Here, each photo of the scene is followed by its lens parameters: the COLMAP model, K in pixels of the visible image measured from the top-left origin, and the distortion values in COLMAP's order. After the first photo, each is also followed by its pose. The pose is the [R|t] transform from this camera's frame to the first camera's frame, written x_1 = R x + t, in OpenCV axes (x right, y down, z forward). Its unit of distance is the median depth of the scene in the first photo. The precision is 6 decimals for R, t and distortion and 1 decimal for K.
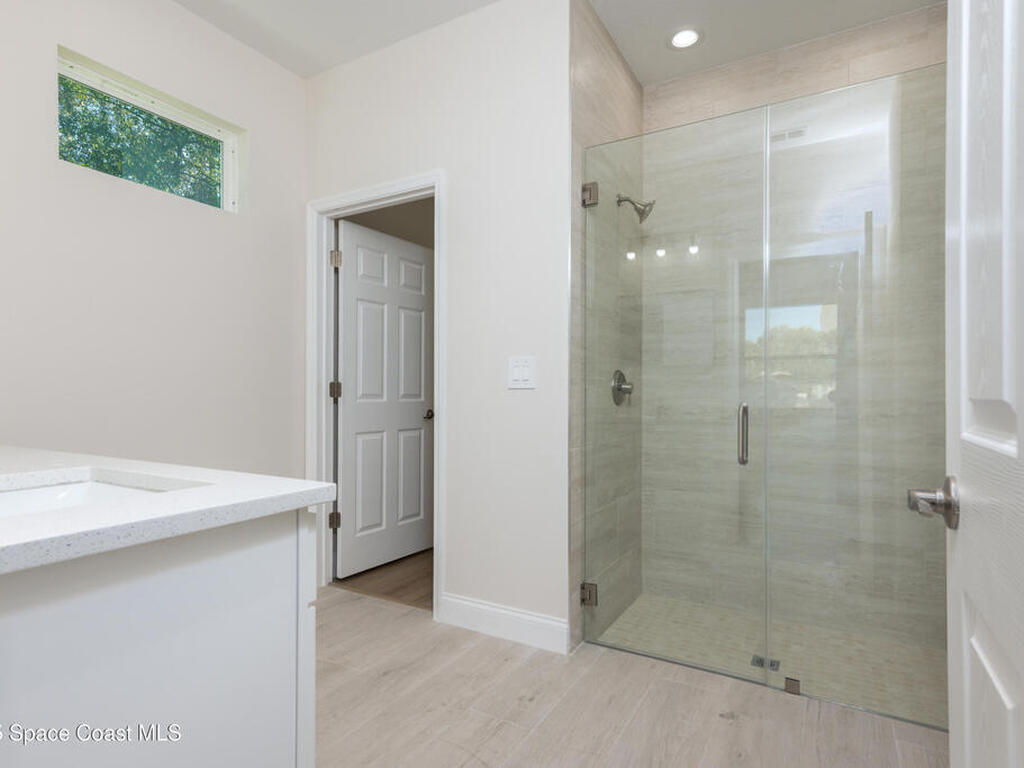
lens RADIAL K [[551.4, 0, 512.2], [0, 551.4, 399.8], [0, 0, 1]] dist [0.002942, 0.000948]
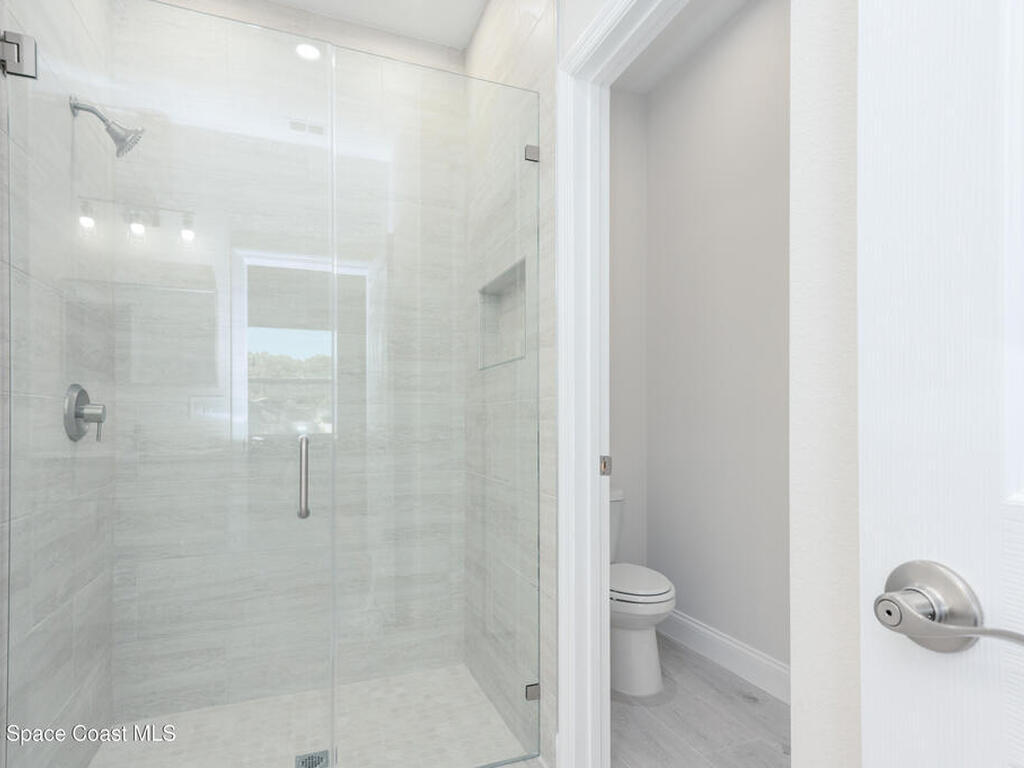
lens RADIAL K [[568.4, 0, 511.8], [0, 568.4, 404.9], [0, 0, 1]] dist [0.031269, 0.000710]
pose [[0.649348, 0.004703, 0.760477, 0.017123], [0.023353, 0.999386, -0.026120, -0.002316], [-0.760132, 0.034720, 0.648840, 0.211638]]
